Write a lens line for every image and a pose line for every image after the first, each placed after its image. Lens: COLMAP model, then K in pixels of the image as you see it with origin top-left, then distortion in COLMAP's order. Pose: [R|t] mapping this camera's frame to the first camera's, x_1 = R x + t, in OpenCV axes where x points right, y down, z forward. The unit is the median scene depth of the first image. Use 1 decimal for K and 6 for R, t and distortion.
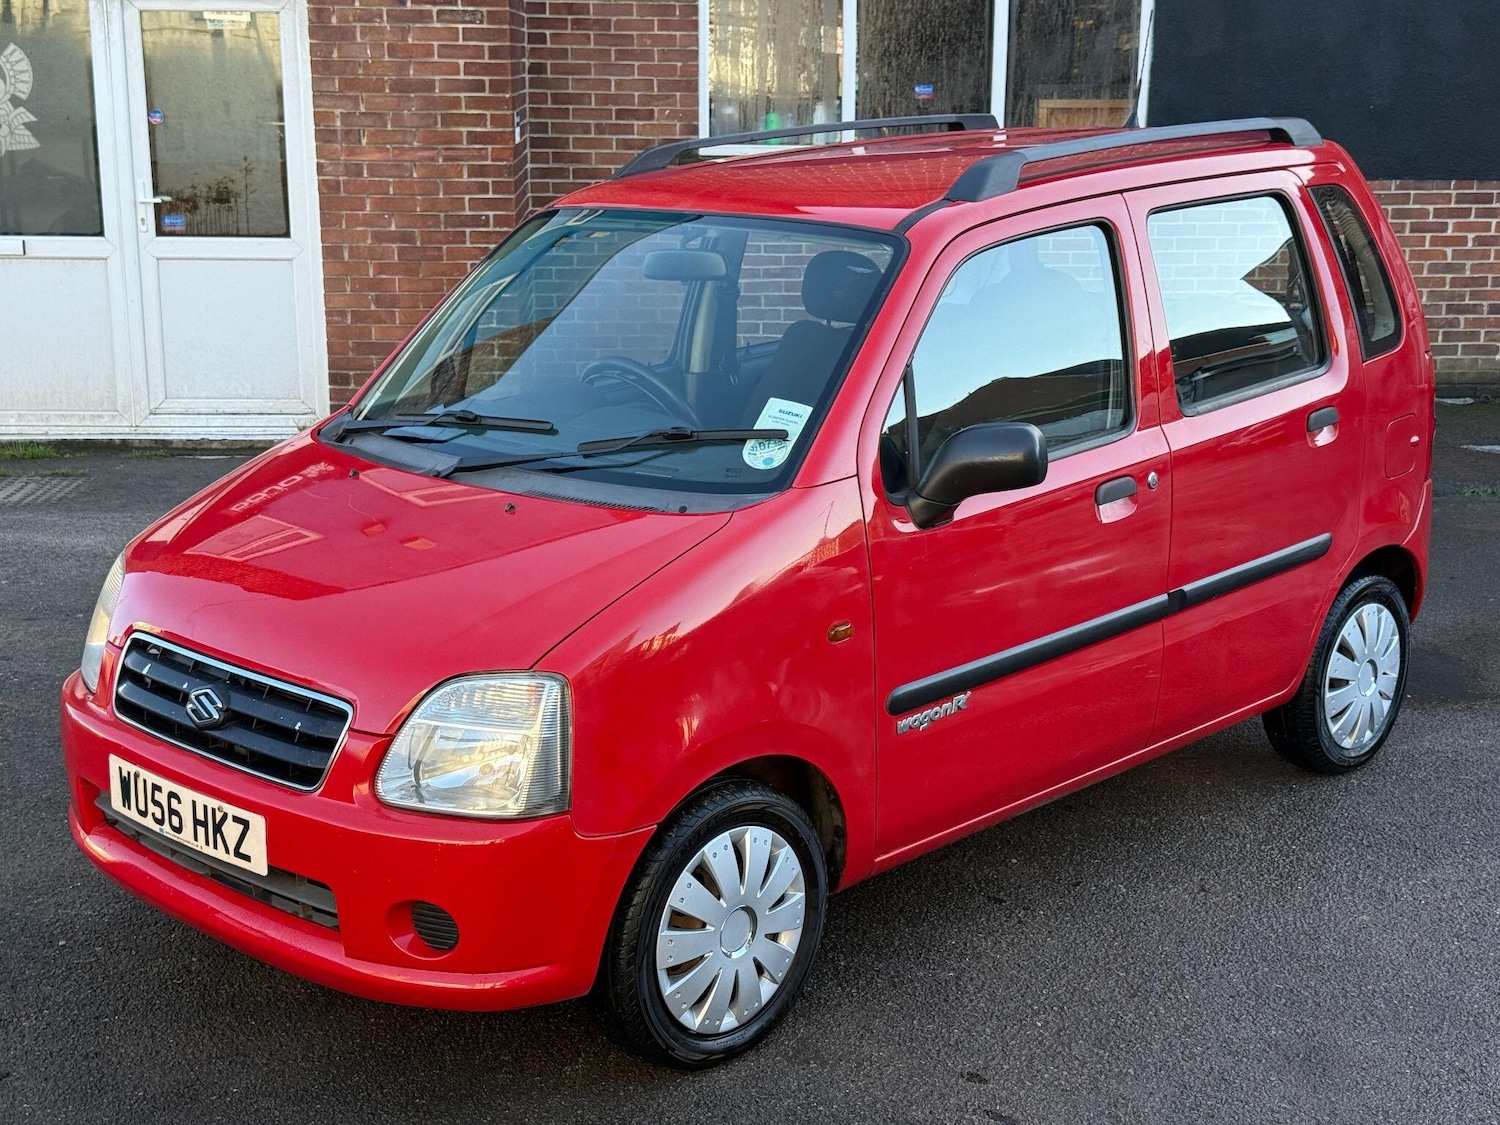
lens RADIAL K [[2078.7, 0, 765.5], [0, 2078.7, 573.7], [0, 0, 1]] dist [0.081771, 0.000000]
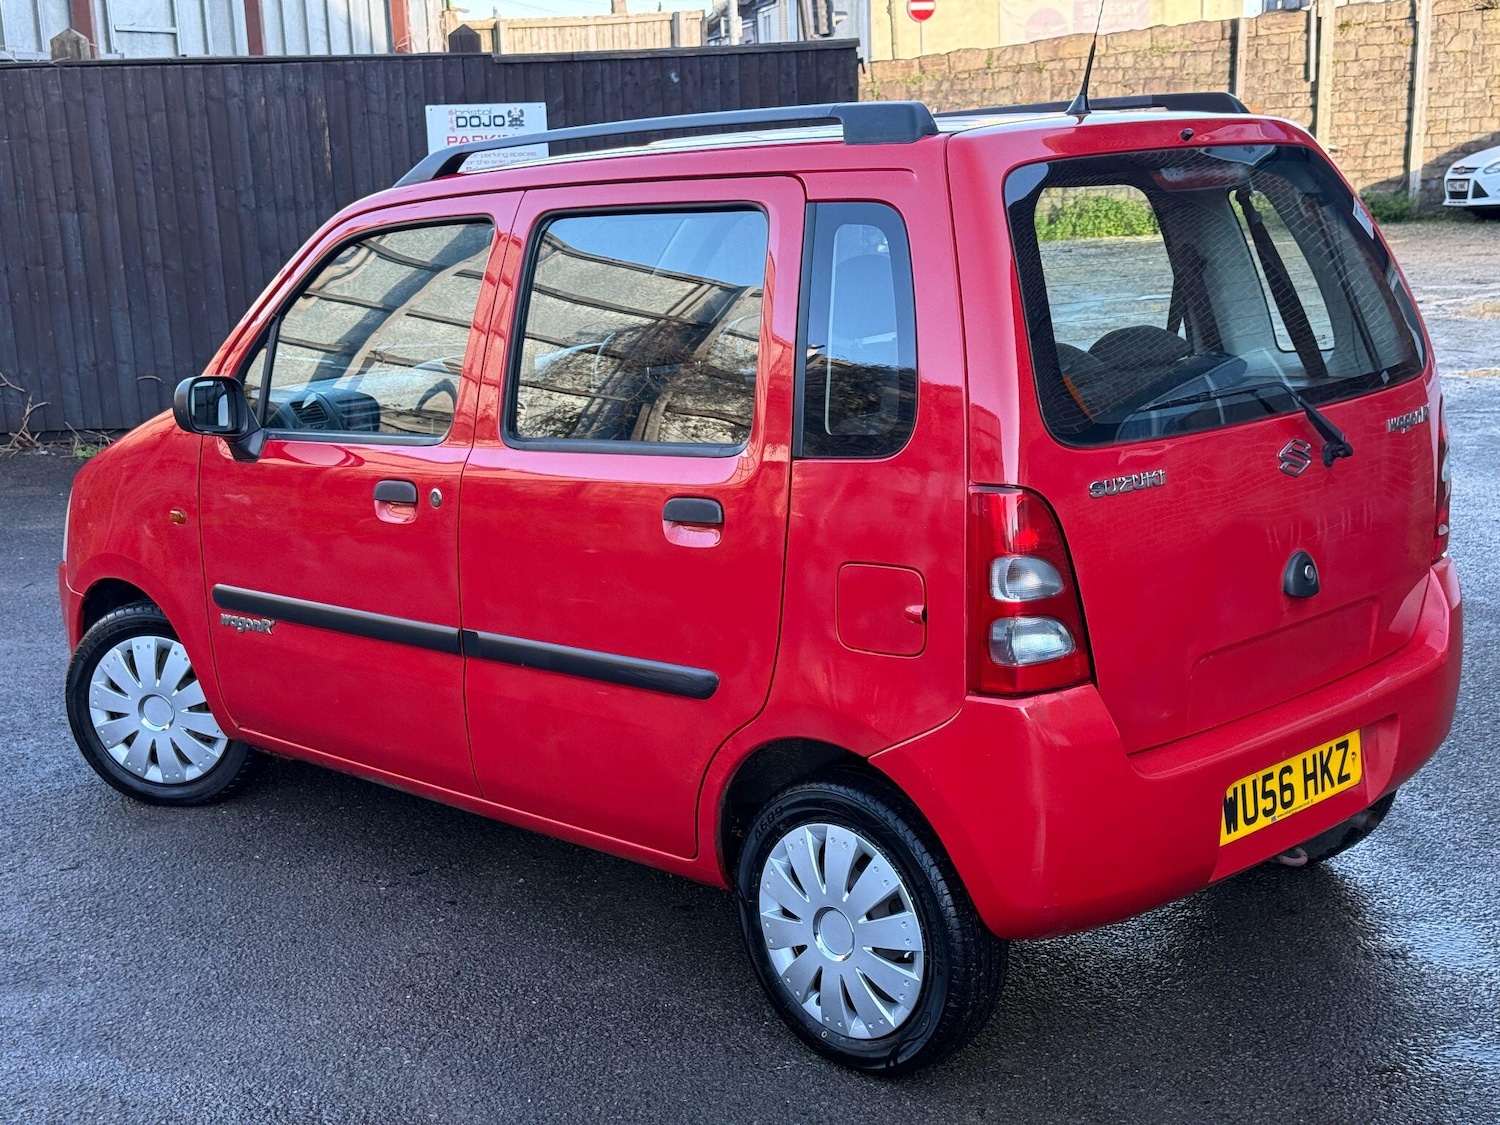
lens RADIAL K [[2102.3, 0, 752.7], [0, 2102.3, 576.1], [0, 0, 1]] dist [0.054774, 0.000000]
pose [[-0.016833, 0.202490, -0.979140, 0.528301], [-0.201759, 0.958446, 0.201679, -0.108837], [0.979291, 0.200945, 0.024721, 0.536507]]
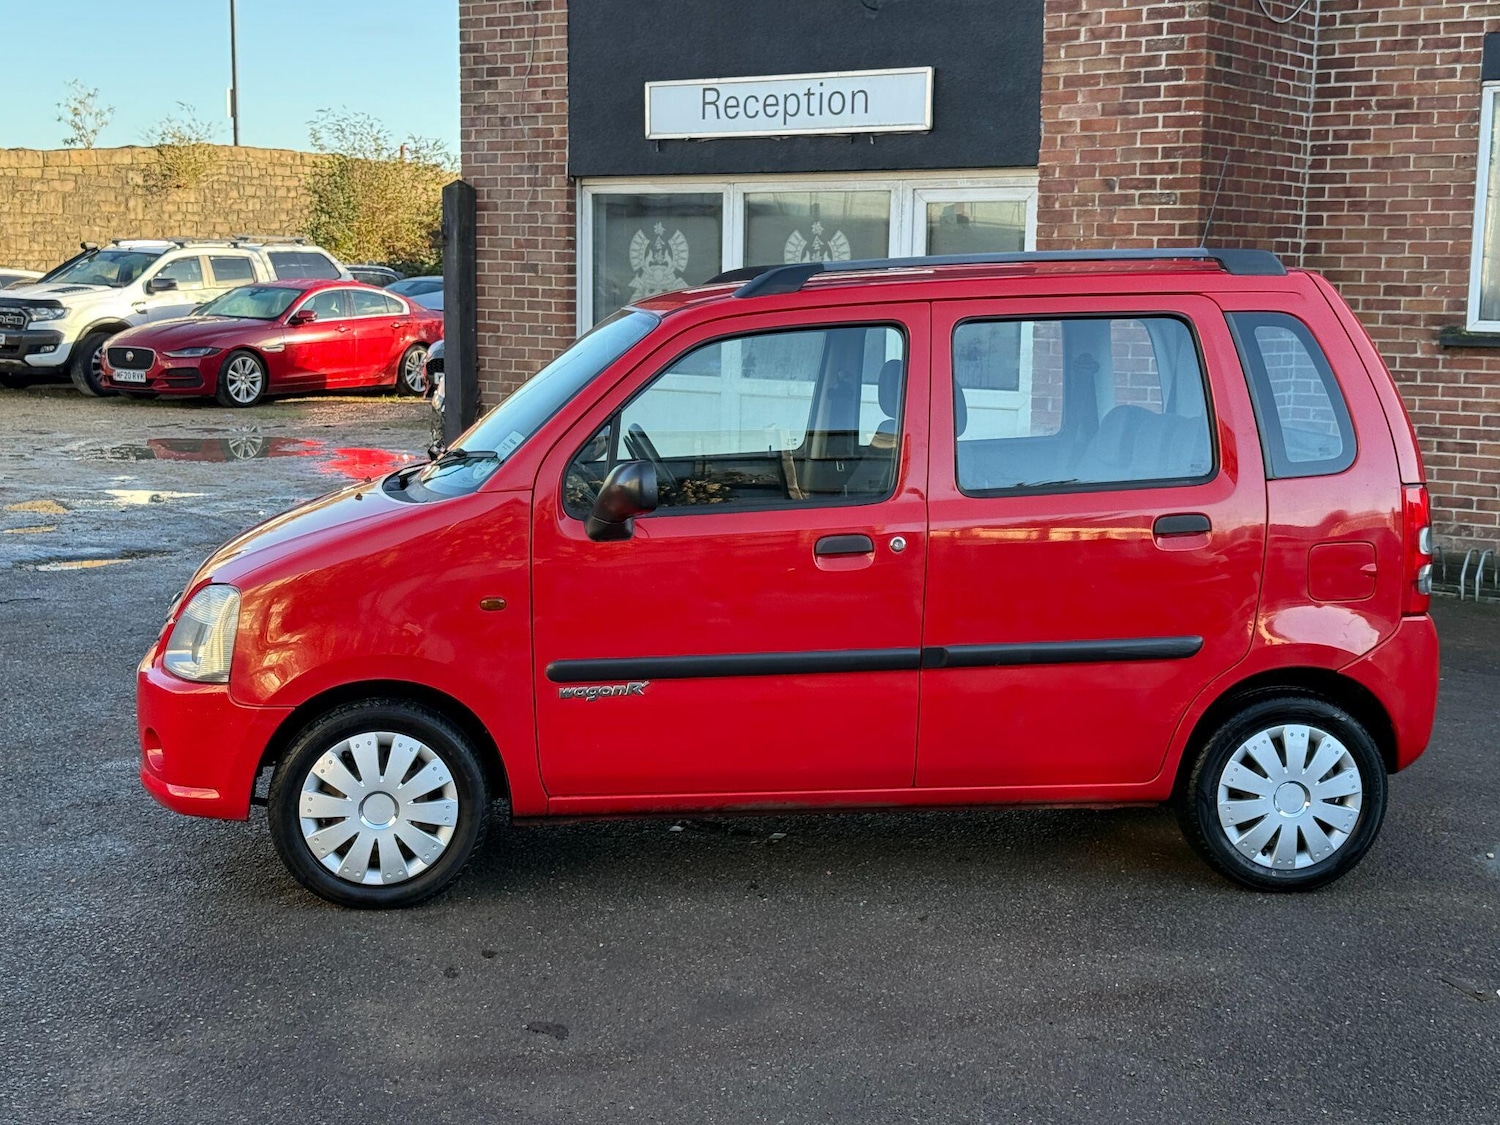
lens RADIAL K [[2078.7, 0, 736.8], [0, 2078.7, 558.7], [0, 0, 1]] dist [0.081771, 0.000000]
pose [[0.770316, 0.087549, -0.631623, 0.401816], [-0.157448, 0.985975, -0.055355, 0.019646], [0.617918, 0.142088, 0.773297, 0.028909]]
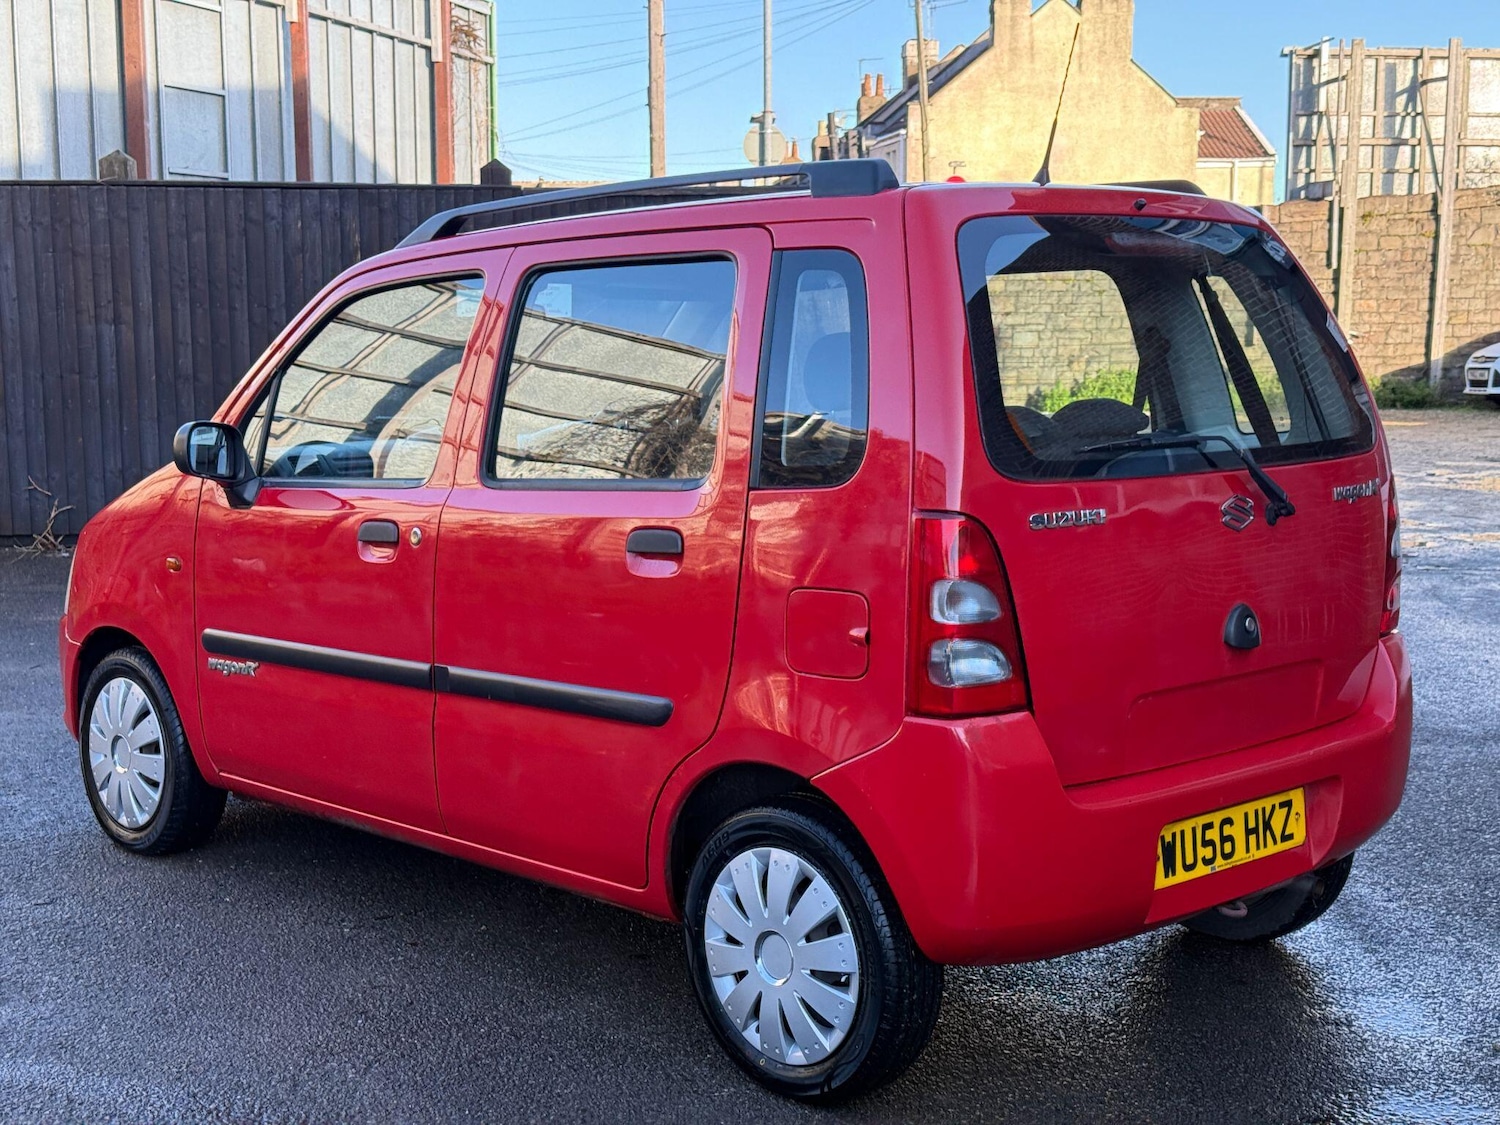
lens RADIAL K [[2102.3, 0, 743.0], [0, 2102.3, 552.6], [0, 0, 1]] dist [0.054774, 0.000000]
pose [[-0.041381, 0.106238, -0.993479, 0.545887], [-0.235953, 0.965168, 0.113039, -0.087159], [0.970883, 0.239092, -0.014873, 0.555943]]
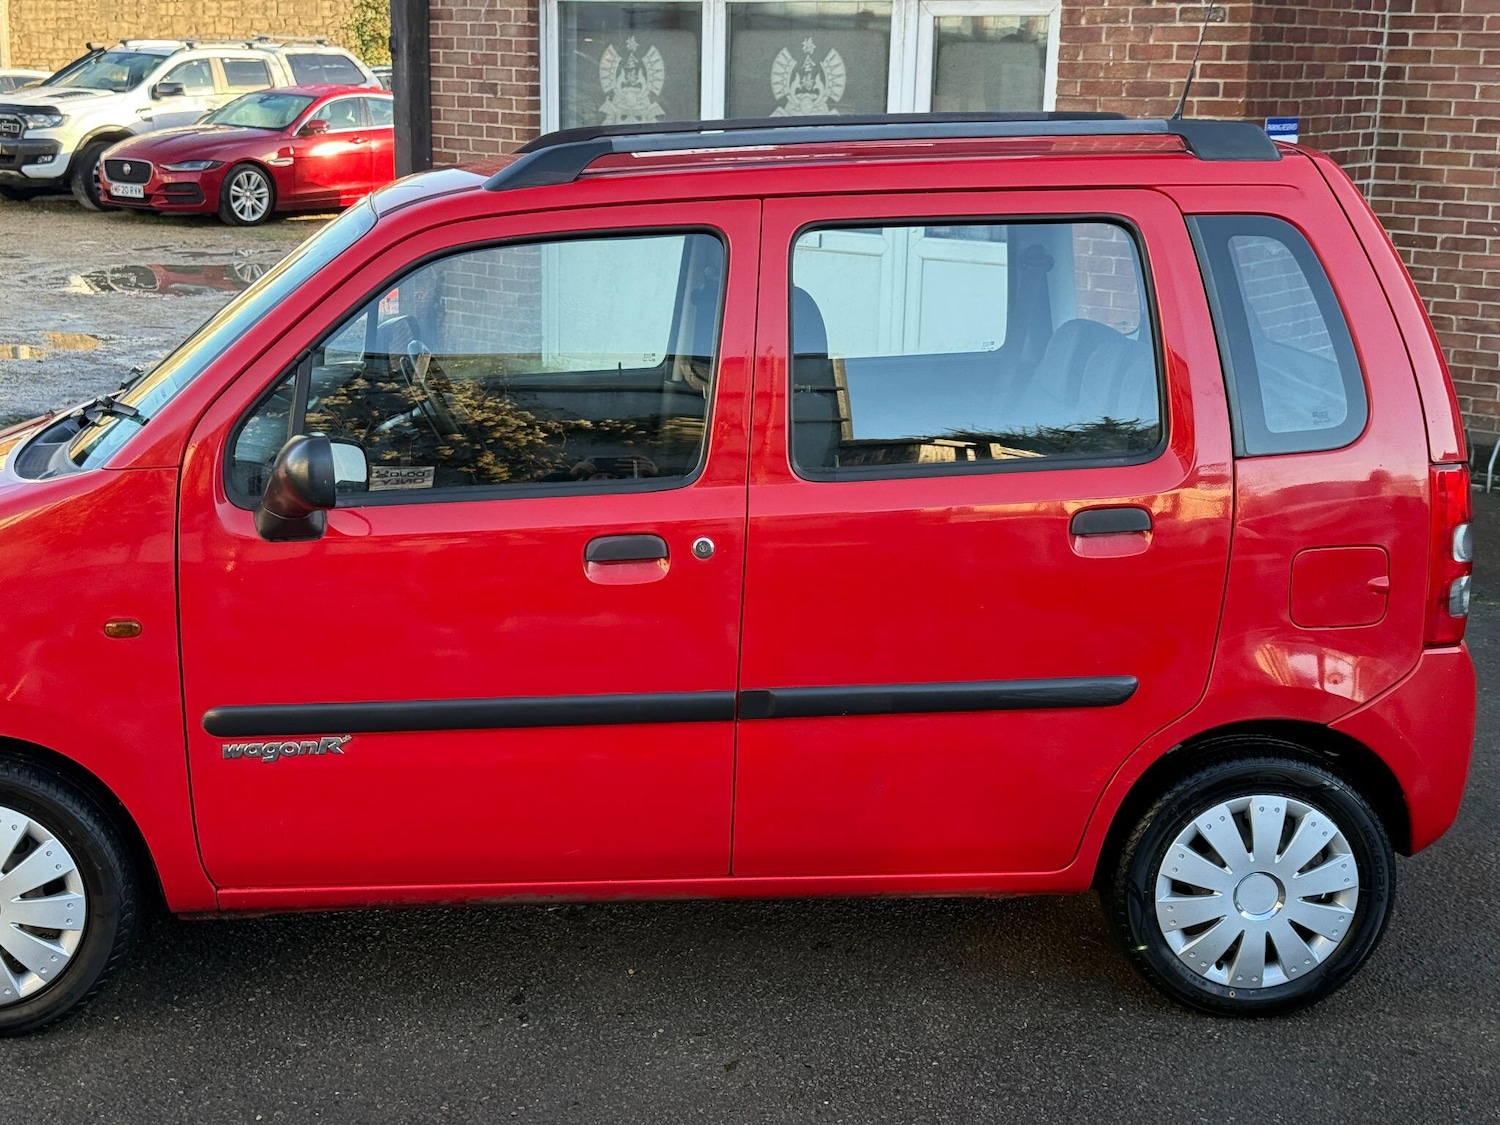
lens RADIAL K [[2078.7, 0, 749.6], [0, 2078.7, 558.0], [0, 0, 1]] dist [0.081771, 0.000000]
pose [[0.741440, 0.158480, -0.652036, 0.347522], [-0.170896, 0.984265, 0.044902, -0.038110], [0.648893, 0.078138, 0.756857, 0.190754]]
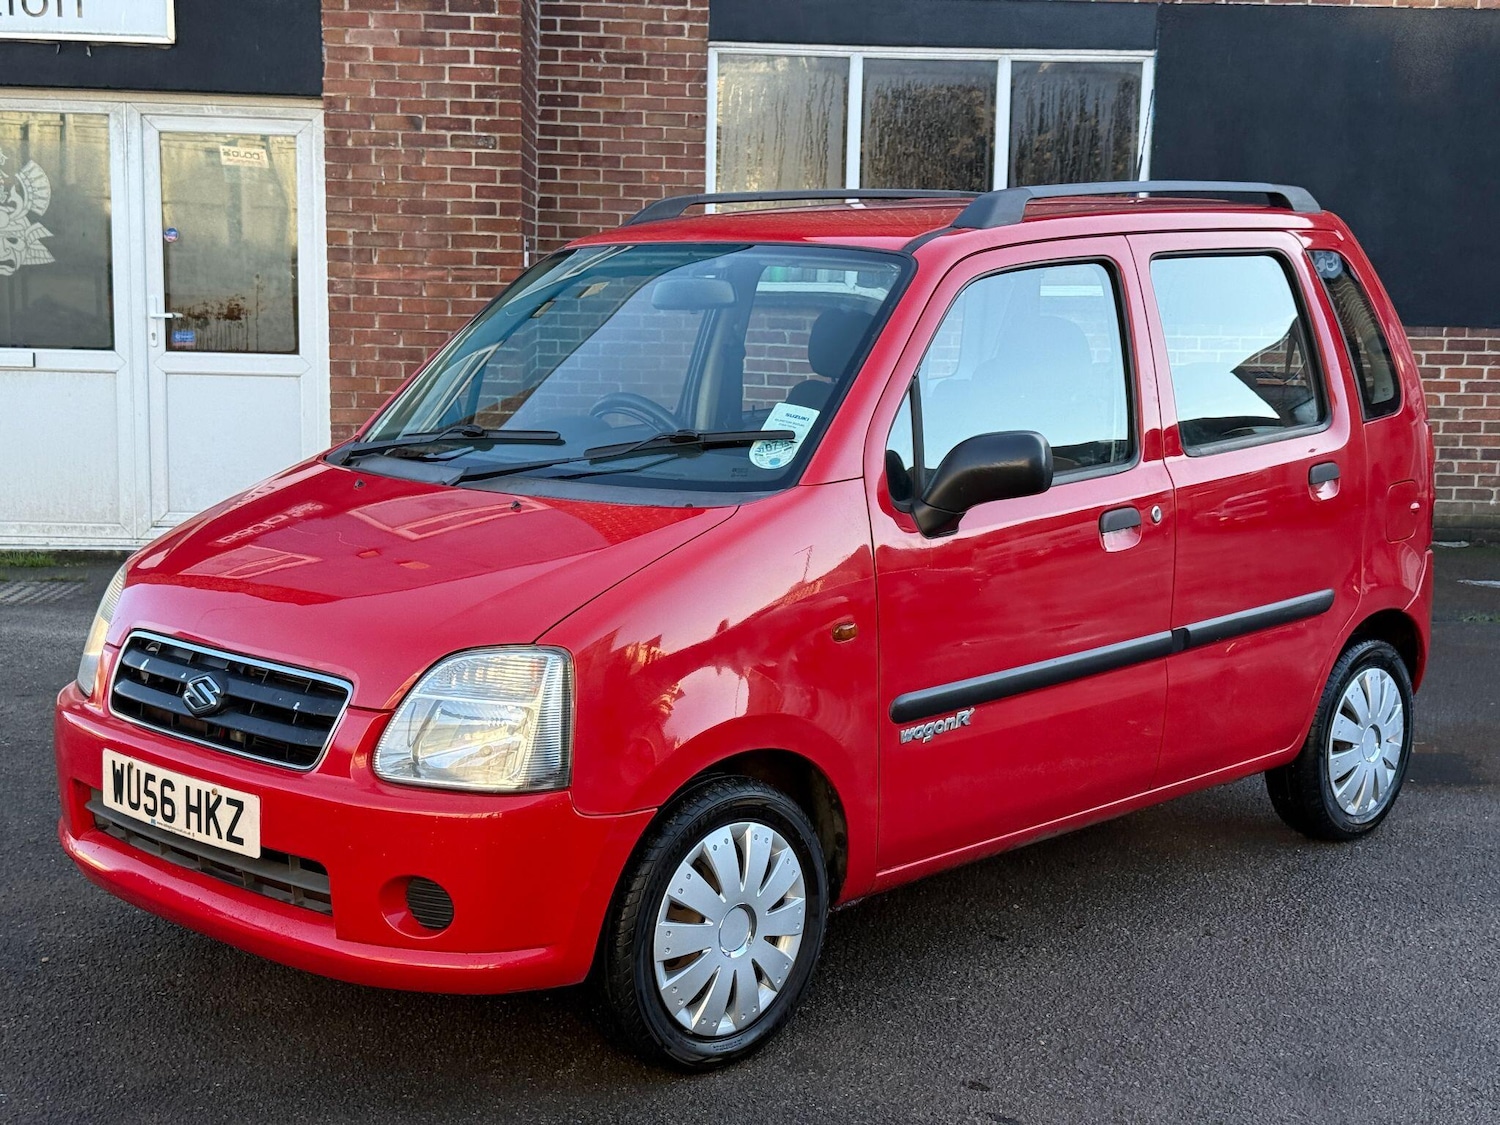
lens RADIAL K [[2078.7, 0, 775.3], [0, 2078.7, 581.0], [0, 0, 1]] dist [0.081771, 0.000000]
pose [[0.999876, 0.014585, 0.005891, -0.001370], [-0.013987, 0.995728, -0.091266, 0.038716], [-0.007197, 0.091172, 0.995809, 0.002755]]
